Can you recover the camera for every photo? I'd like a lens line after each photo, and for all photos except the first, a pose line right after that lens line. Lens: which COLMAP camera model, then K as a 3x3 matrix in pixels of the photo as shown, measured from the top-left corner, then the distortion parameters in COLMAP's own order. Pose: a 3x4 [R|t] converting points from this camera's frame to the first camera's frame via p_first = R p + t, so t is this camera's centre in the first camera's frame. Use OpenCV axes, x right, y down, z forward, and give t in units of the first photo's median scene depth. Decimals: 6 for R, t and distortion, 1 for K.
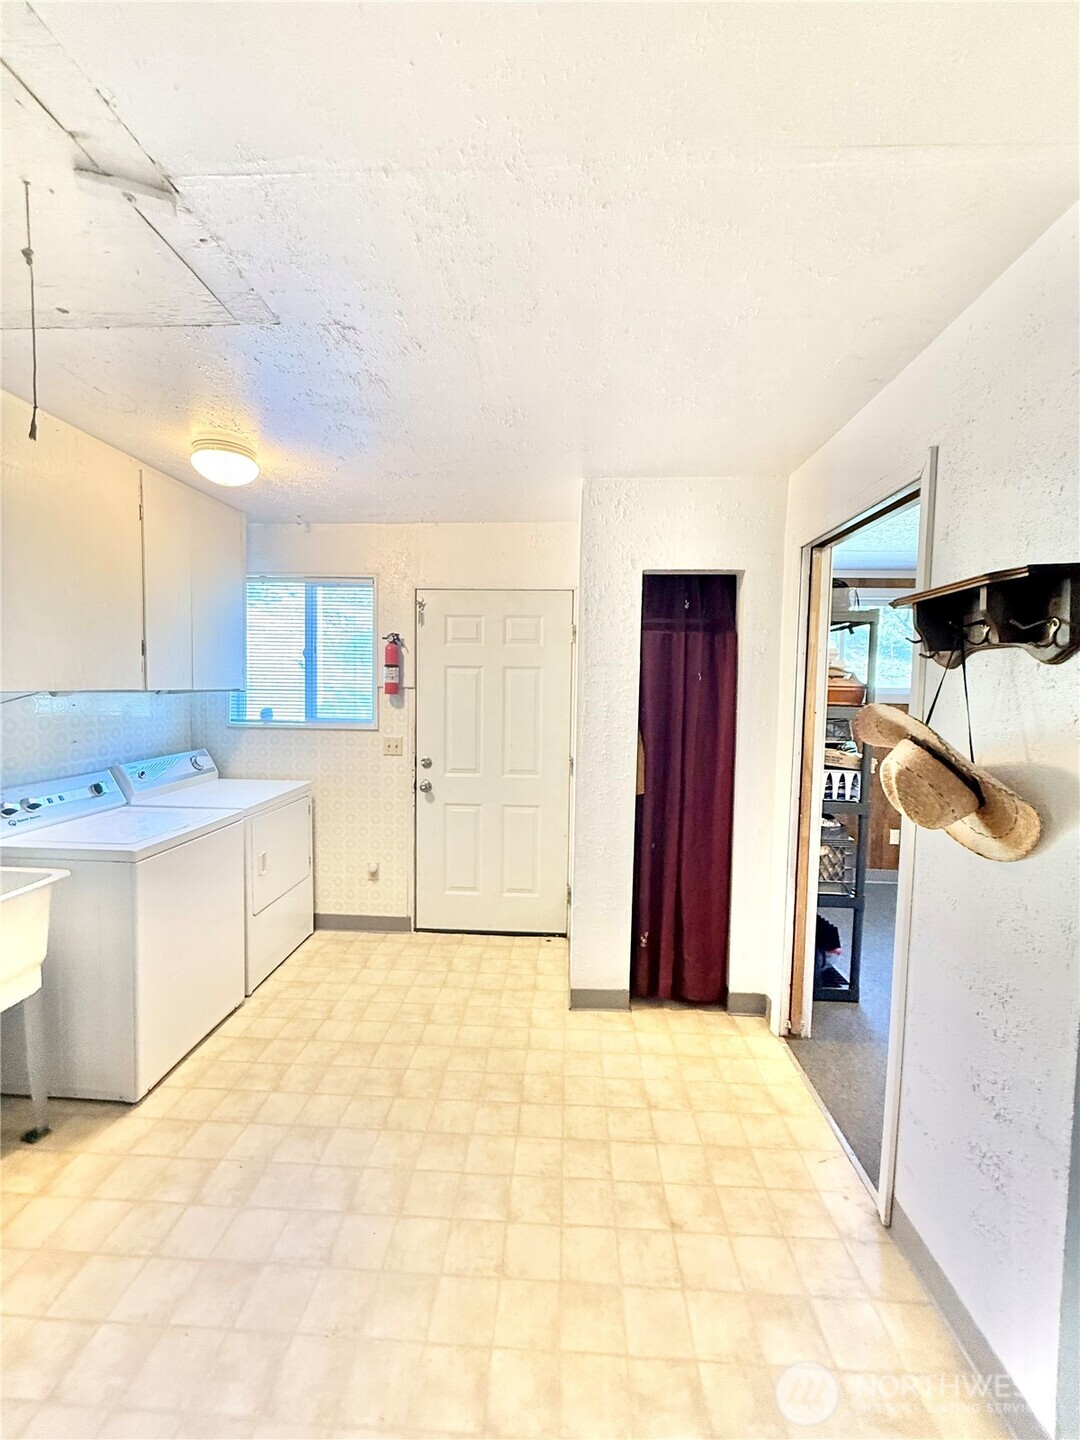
lens RADIAL K [[574.1, 0, 543.1], [0, 574.1, 718.4], [0, 0, 1]] dist [0.002955, -0.000751]
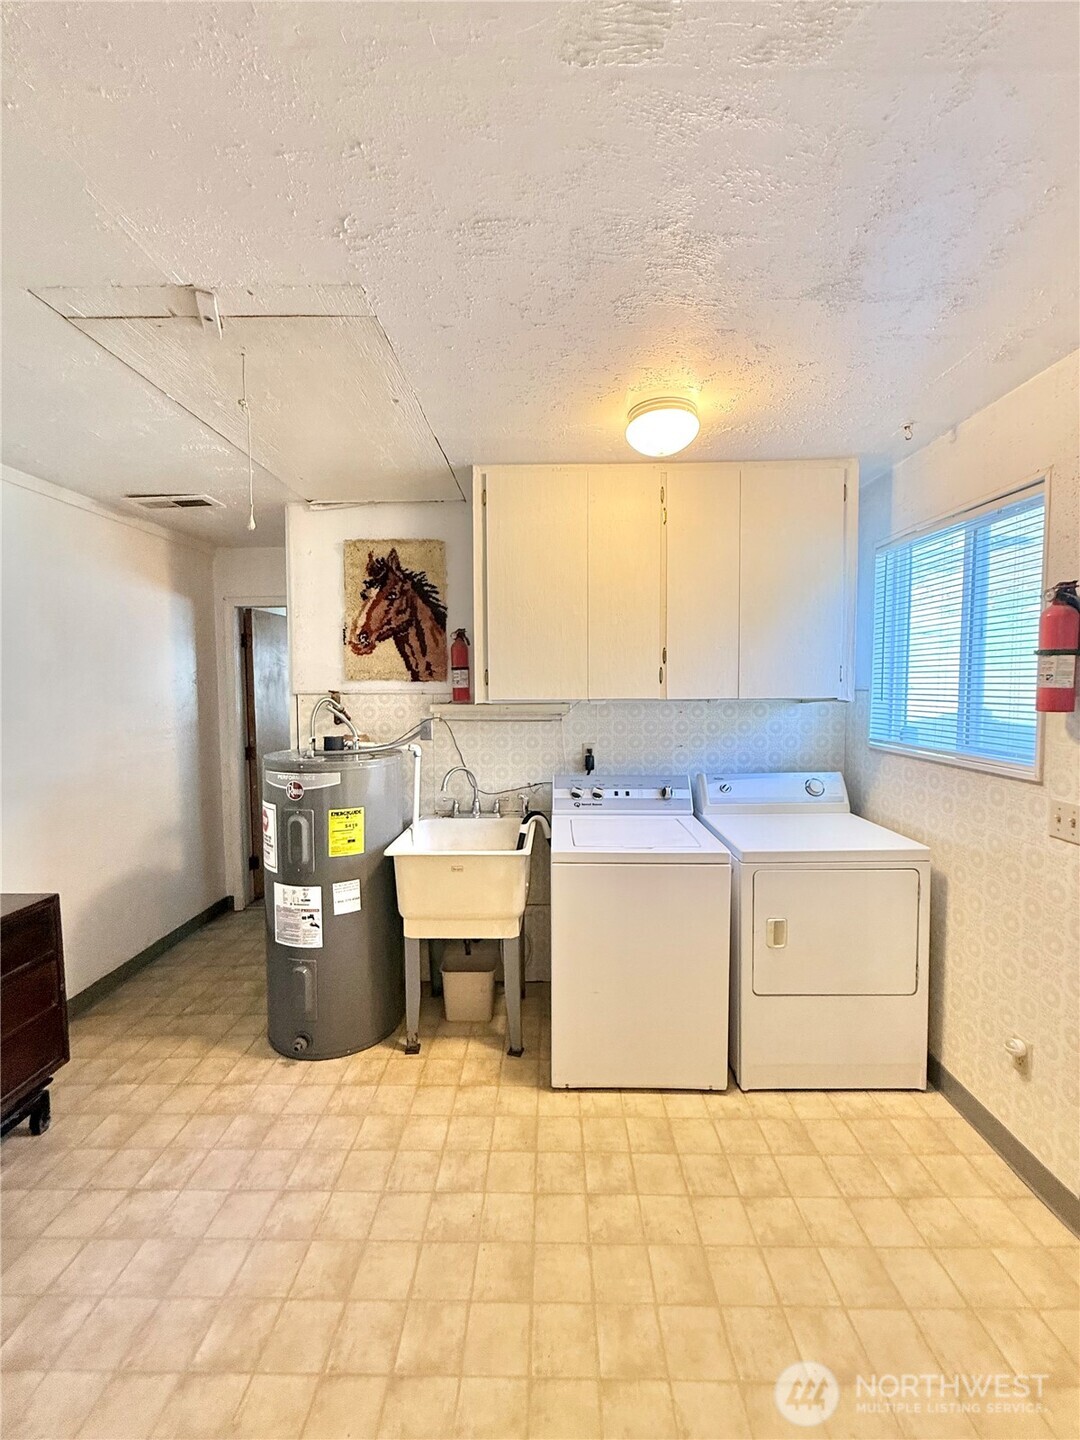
lens RADIAL K [[574.1, 0, 542.0], [0, 574.1, 717.1], [0, 0, 1]] dist [0.002955, -0.000751]
pose [[0.029365, 0.041315, -0.998715, 0.269962], [-0.053620, 0.997772, 0.039699, -0.046173], [0.998130, 0.052385, 0.031515, 0.762820]]
